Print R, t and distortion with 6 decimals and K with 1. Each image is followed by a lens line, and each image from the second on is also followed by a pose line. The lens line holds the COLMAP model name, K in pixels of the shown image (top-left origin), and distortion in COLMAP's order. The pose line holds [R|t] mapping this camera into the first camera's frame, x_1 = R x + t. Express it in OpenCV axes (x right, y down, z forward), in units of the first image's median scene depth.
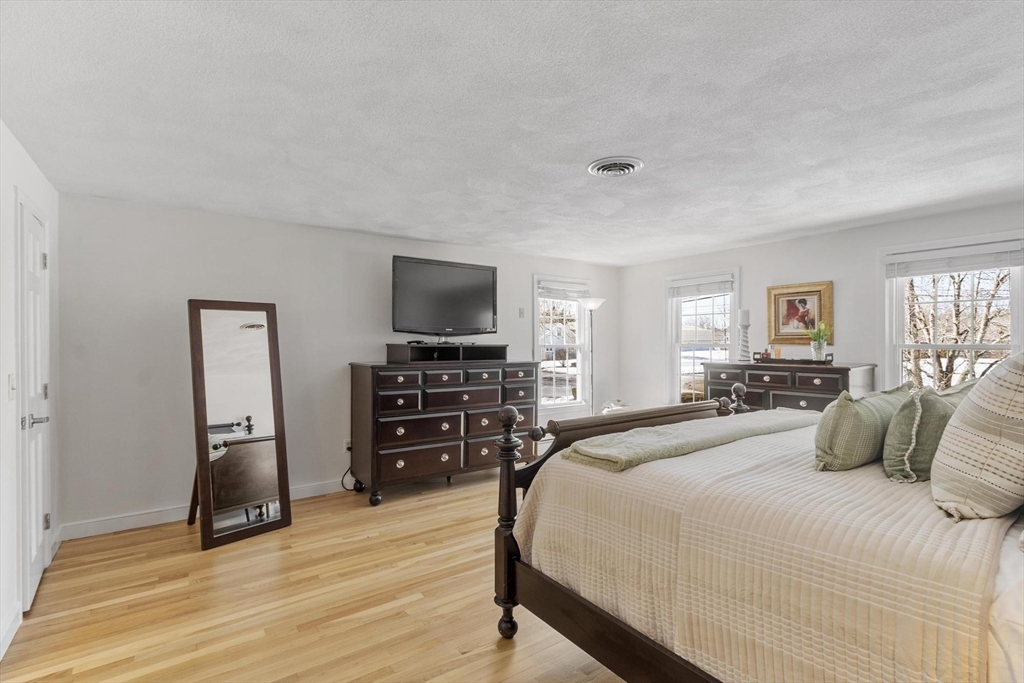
lens RADIAL K [[489.6, 0, 508.5], [0, 489.6, 342.1], [0, 0, 1]] dist [-0.002376, -0.000239]
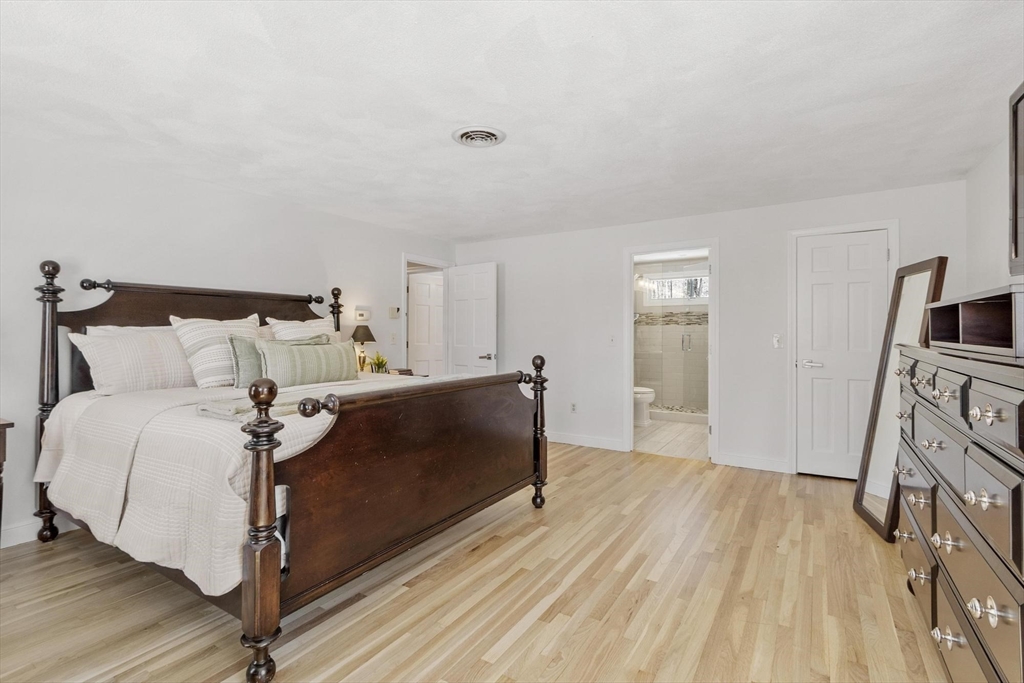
lens RADIAL K [[489.6, 0, 508.5], [0, 489.6, 342.1], [0, 0, 1]] dist [-0.002376, -0.000239]
pose [[-0.924926, 0.009270, -0.380034, 0.329731], [-0.000014, 0.999702, 0.024421, 0.025196], [0.380147, 0.022593, -0.924650, 1.180252]]
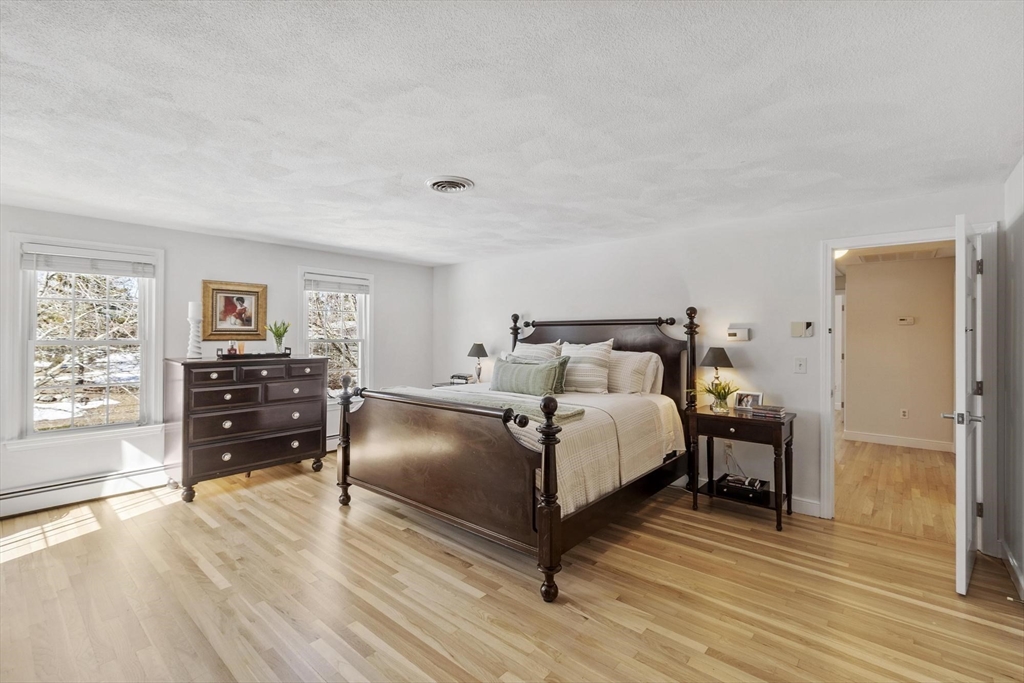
lens RADIAL K [[460.6, 0, 507.4], [0, 460.6, 330.9], [0, 0, 1]] dist [0.000483, -0.000139]
pose [[-0.220831, 0.017173, 0.975161, -0.508063], [-0.002038, 0.999835, -0.018069, 0.001859], [-0.975310, -0.005978, -0.220759, 0.665794]]
